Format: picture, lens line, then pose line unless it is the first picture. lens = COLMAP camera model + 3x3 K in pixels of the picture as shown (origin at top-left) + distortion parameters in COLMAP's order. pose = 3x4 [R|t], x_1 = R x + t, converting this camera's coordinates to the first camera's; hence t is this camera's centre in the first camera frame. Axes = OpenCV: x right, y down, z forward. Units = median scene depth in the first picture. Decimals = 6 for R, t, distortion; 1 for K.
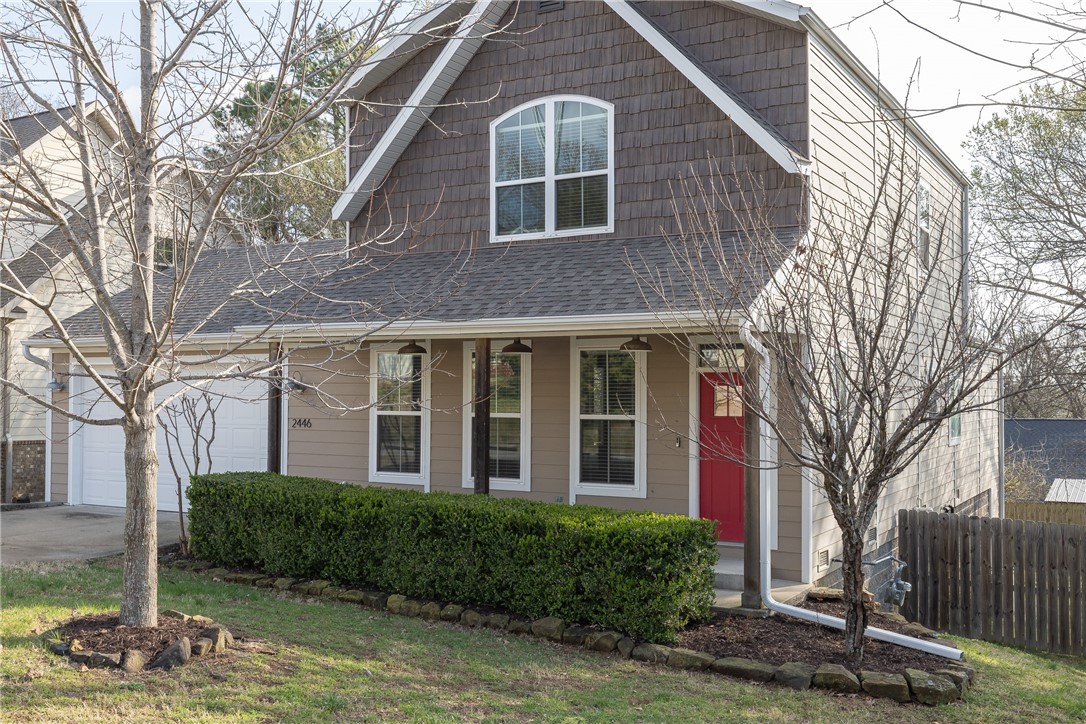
lens RADIAL K [[1068.0, 0, 542.6], [0, 1068.0, 376.3], [0, 0, 1]] dist [-0.013189, -0.002961]
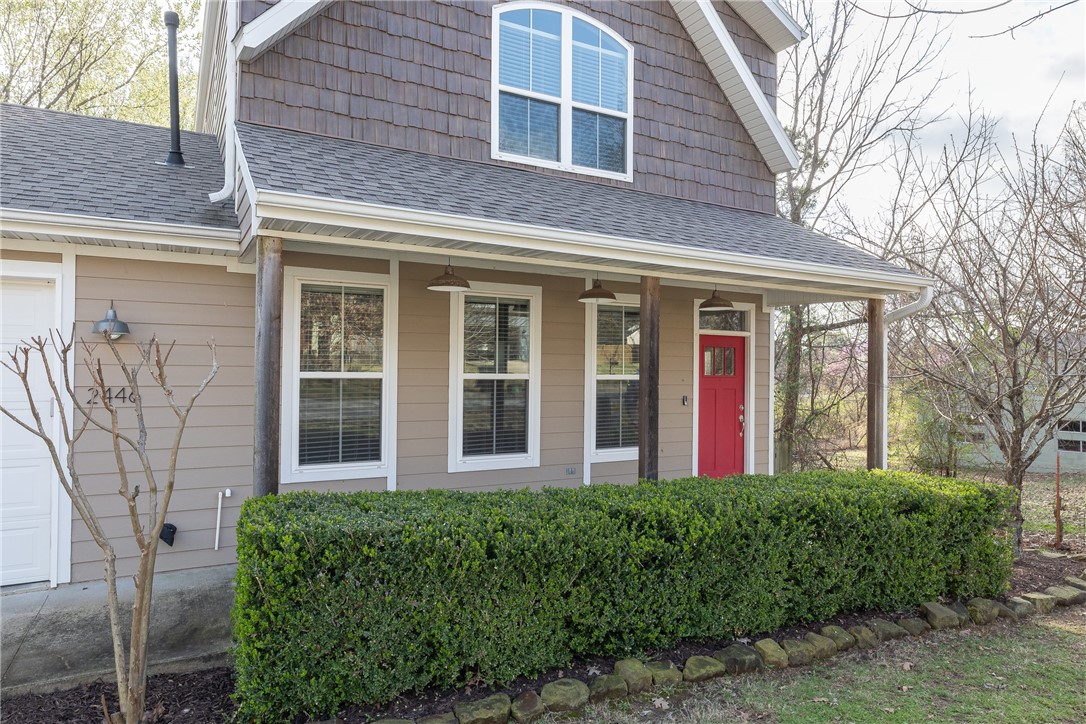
lens RADIAL K [[674.1, 0, 537.3], [0, 674.1, 362.3], [0, 0, 1]] dist [-0.003239, -0.000980]
pose [[0.517227, 0.011862, 0.855766, -0.468969], [-0.022516, 0.999746, -0.000250, 0.025770], [-0.855552, -0.019139, 0.517362, 0.732593]]
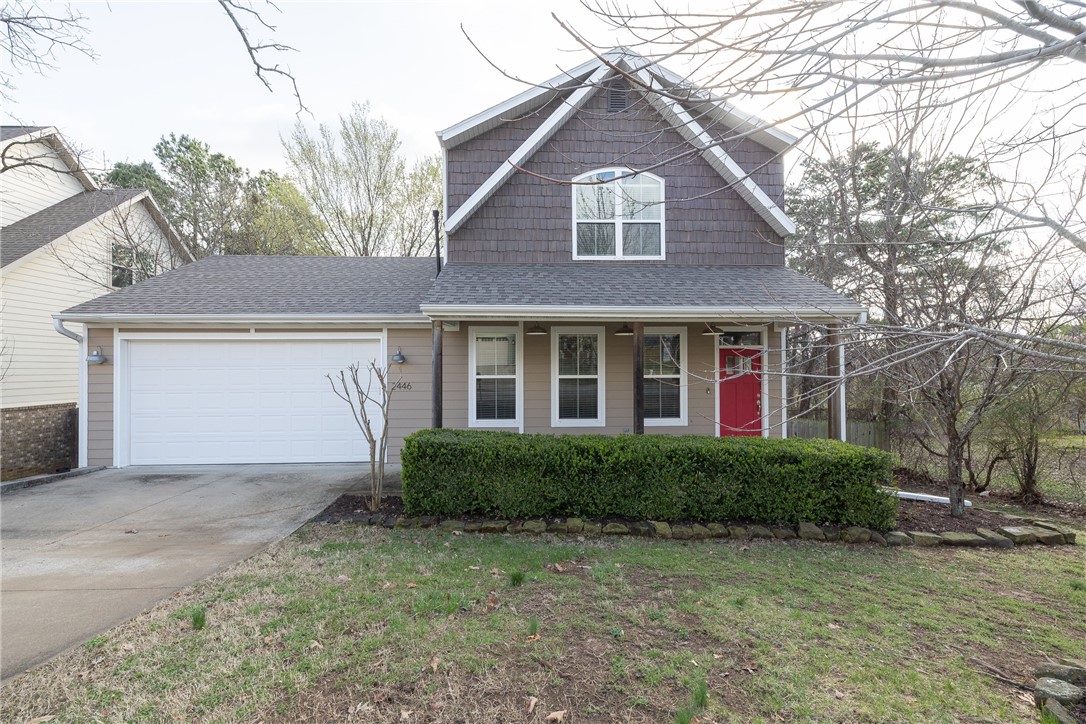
lens RADIAL K [[455.4, 0, 536.5], [0, 455.4, 359.5], [0, 0, 1]] dist [0.001617, -0.002691]
pose [[0.845573, 0.000532, 0.533859, -0.439806], [-0.001805, 0.999997, 0.001862, 0.011649], [-0.533856, -0.002538, 0.845571, 0.510149]]
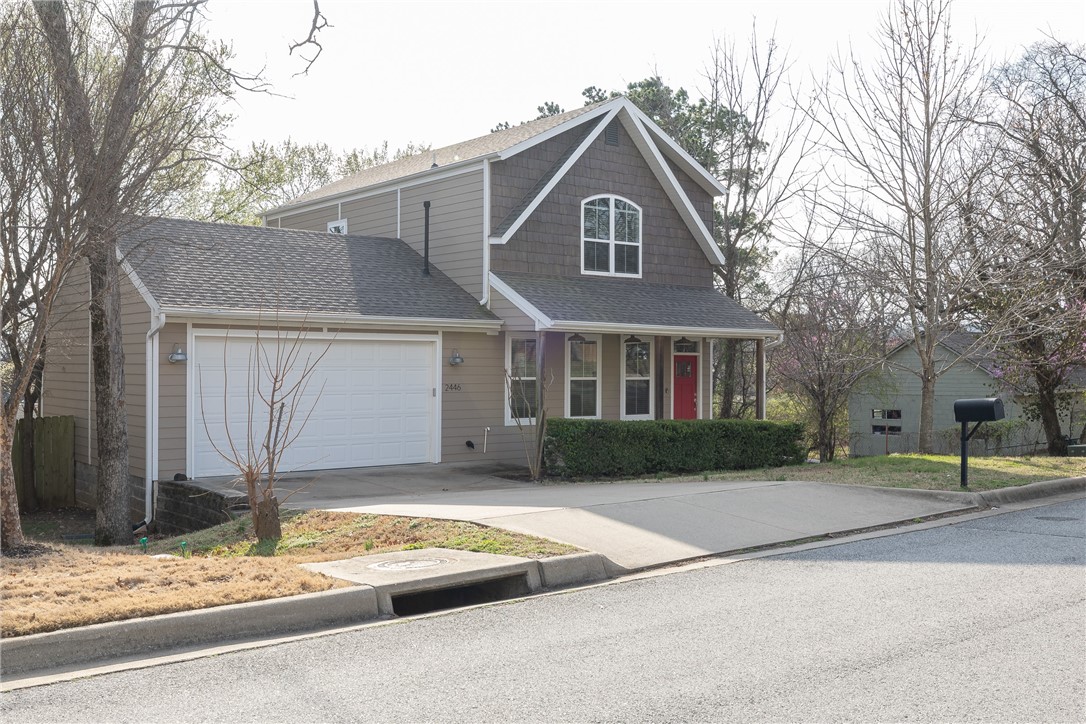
lens RADIAL K [[1068.0, 0, 542.6], [0, 1068.0, 376.3], [0, 0, 1]] dist [-0.013189, -0.002961]
pose [[0.363363, -0.008090, 0.931613, -1.652509], [-0.016435, 0.999751, 0.015092, 0.008880], [-0.931503, -0.020795, 0.363139, 0.468867]]
